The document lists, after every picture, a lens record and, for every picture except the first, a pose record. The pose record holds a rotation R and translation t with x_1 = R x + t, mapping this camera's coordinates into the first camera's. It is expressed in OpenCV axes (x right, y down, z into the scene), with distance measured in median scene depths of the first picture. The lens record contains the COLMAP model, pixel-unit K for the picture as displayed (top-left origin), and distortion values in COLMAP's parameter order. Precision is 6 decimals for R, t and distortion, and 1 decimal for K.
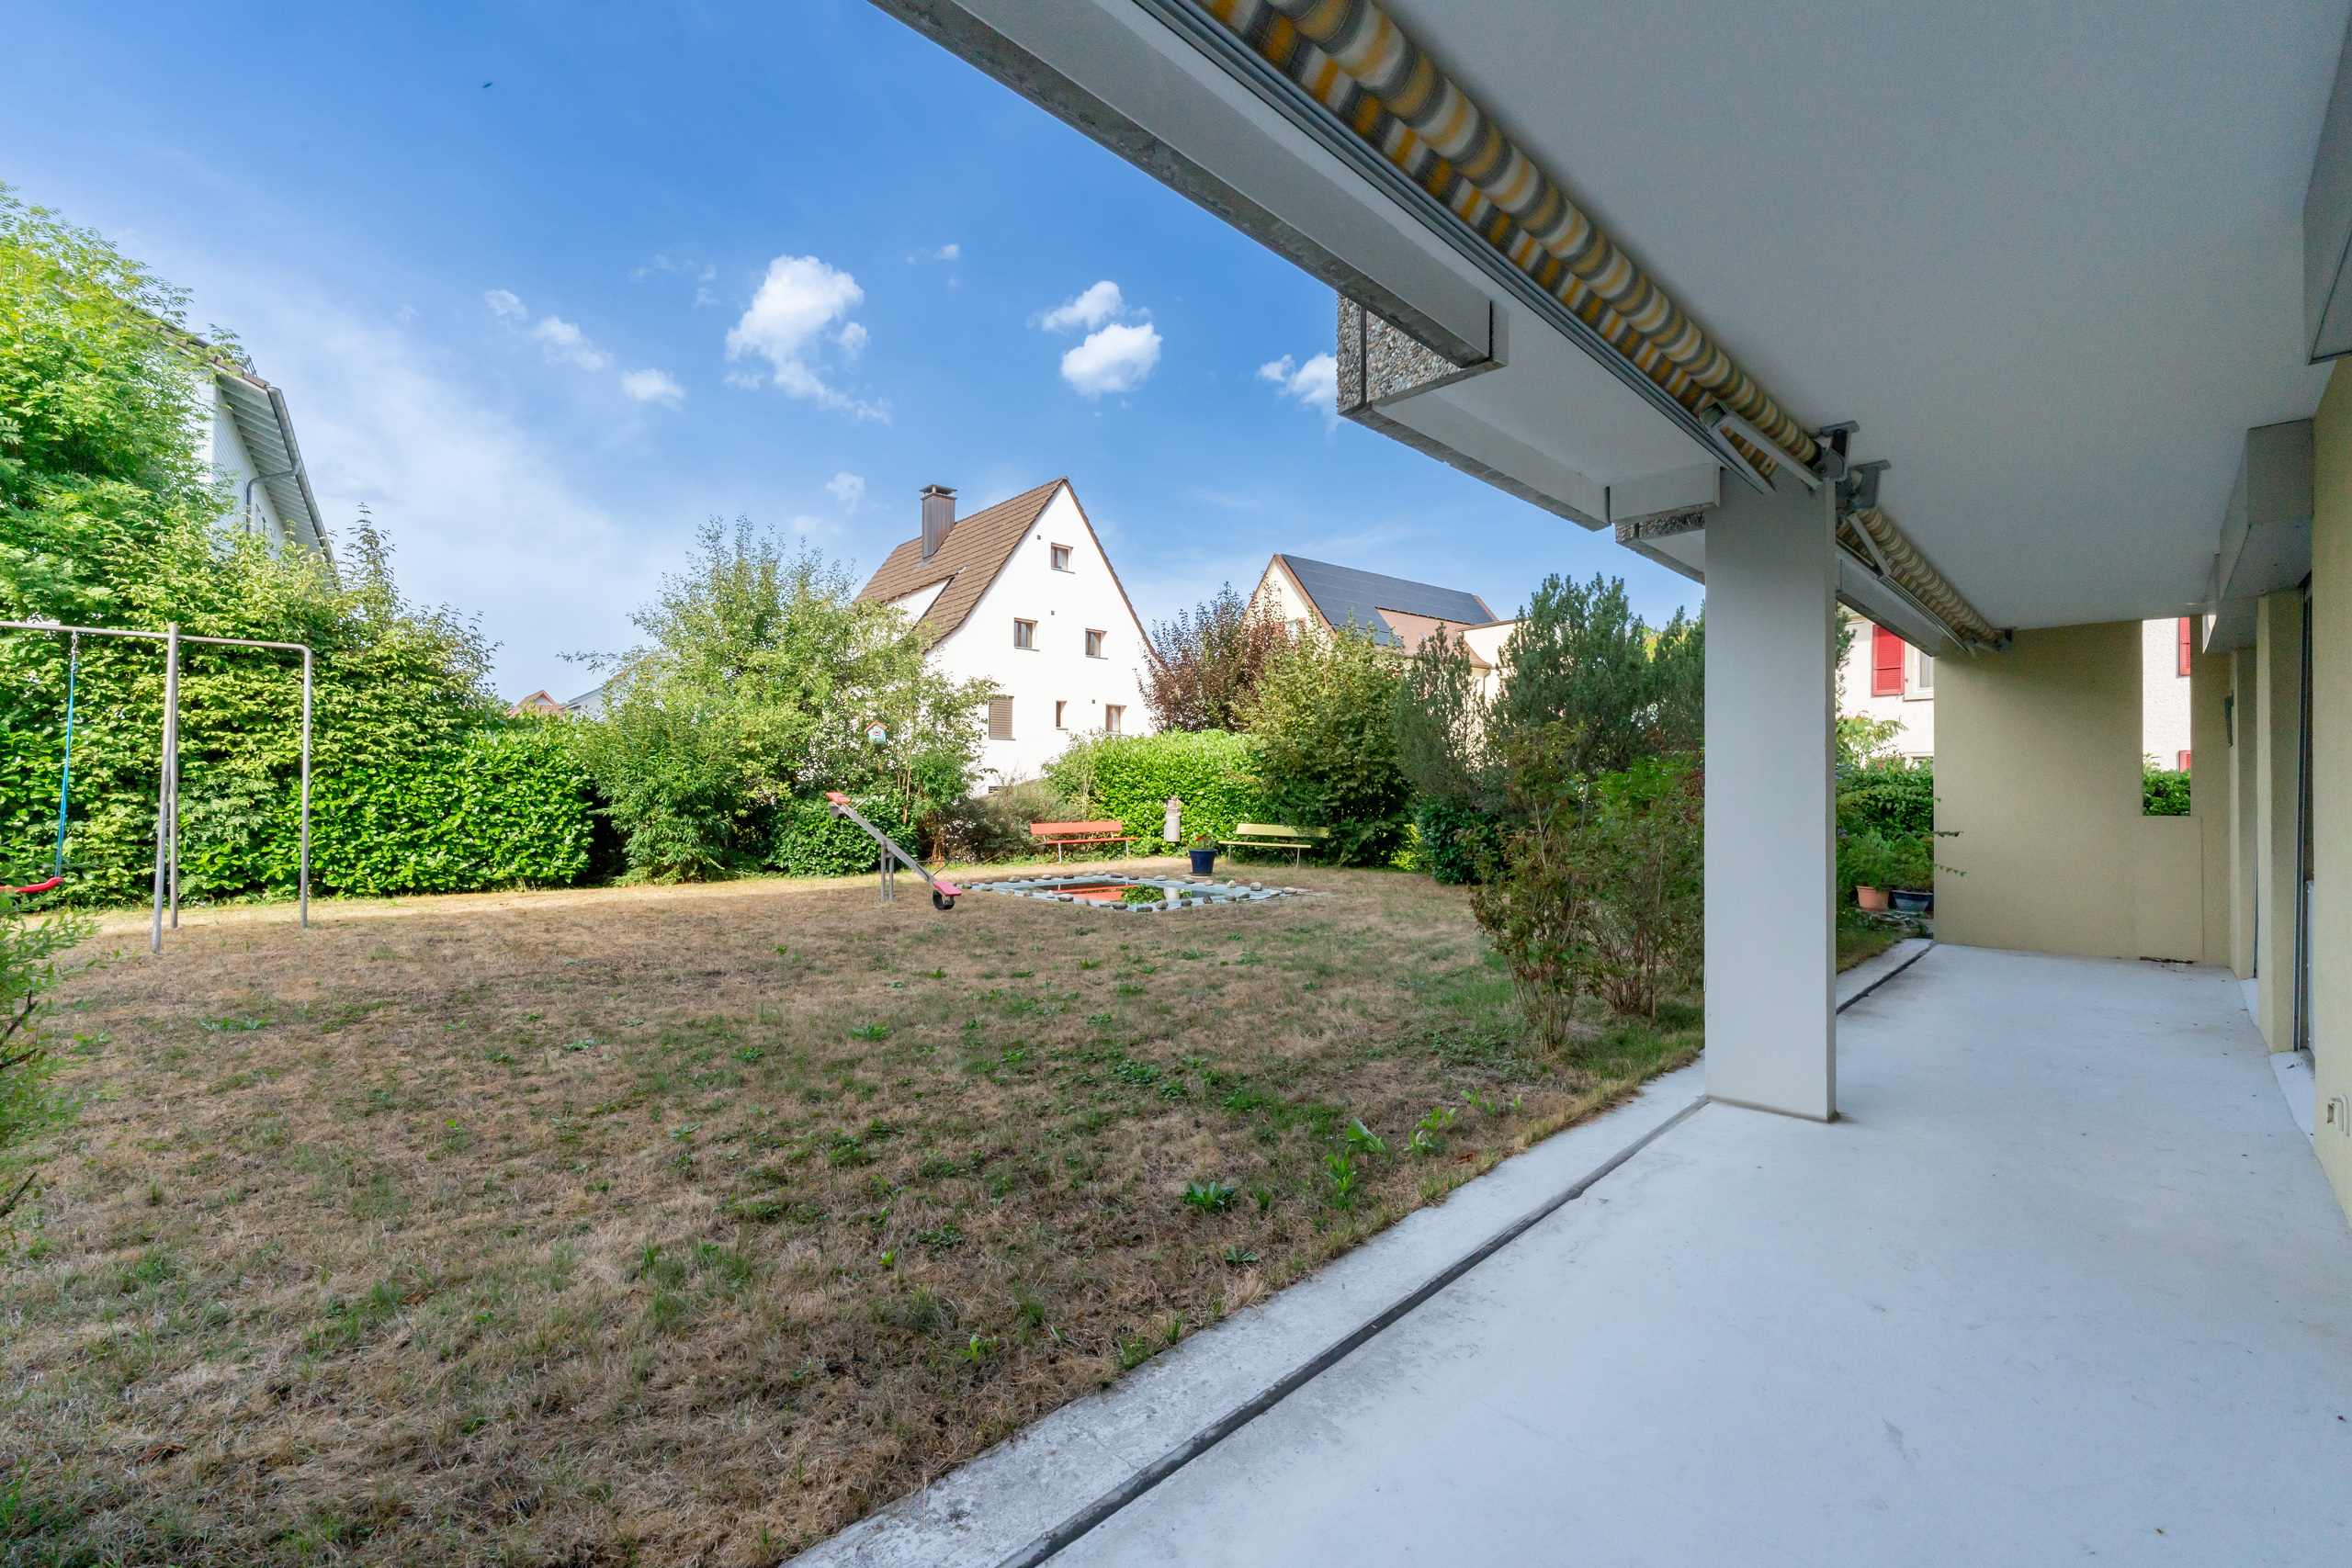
lens RADIAL K [[956.0, 0, 1176.0], [0, 956.0, 784.0], [0, 0, 1]] dist [-0.016934, 0.000556]
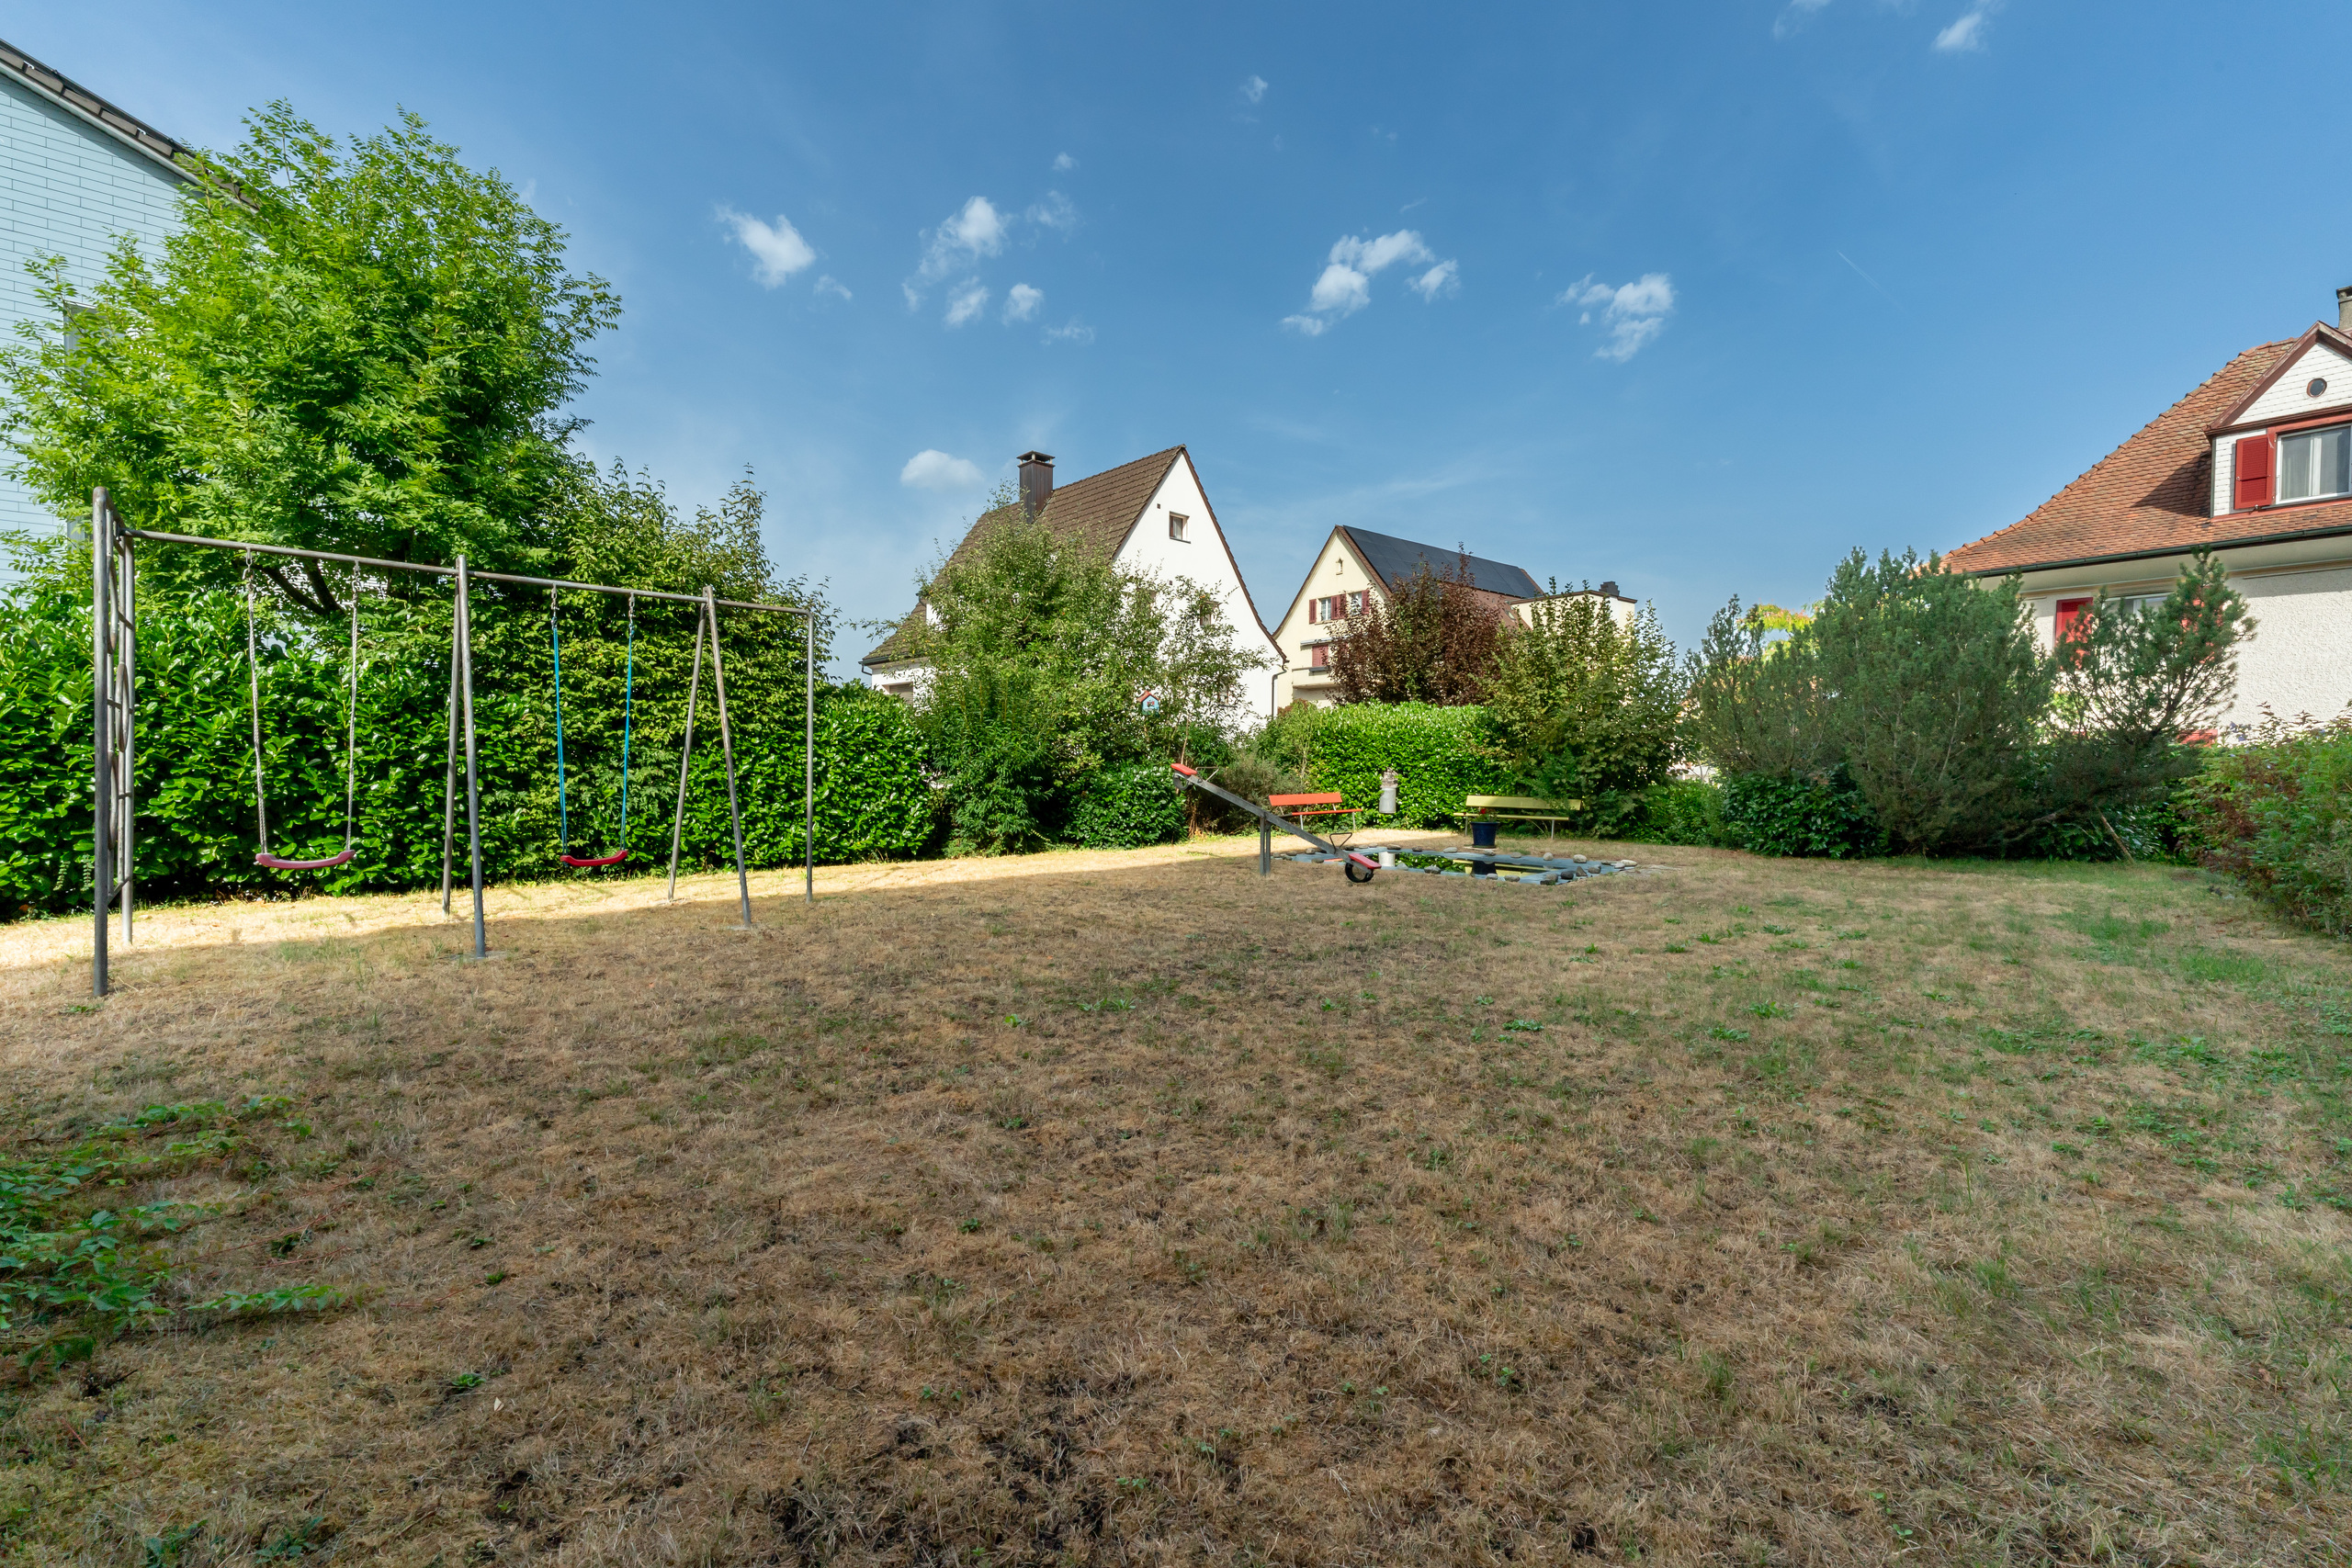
lens RADIAL K [[956.0, 0, 1176.0], [0, 956.0, 784.0], [0, 0, 1]] dist [-0.016934, 0.000556]
pose [[0.999813, 0.002212, 0.019221, -0.374823], [-0.002773, 0.999569, 0.029218, 0.001080], [-0.019148, -0.029266, 0.999388, 0.004104]]
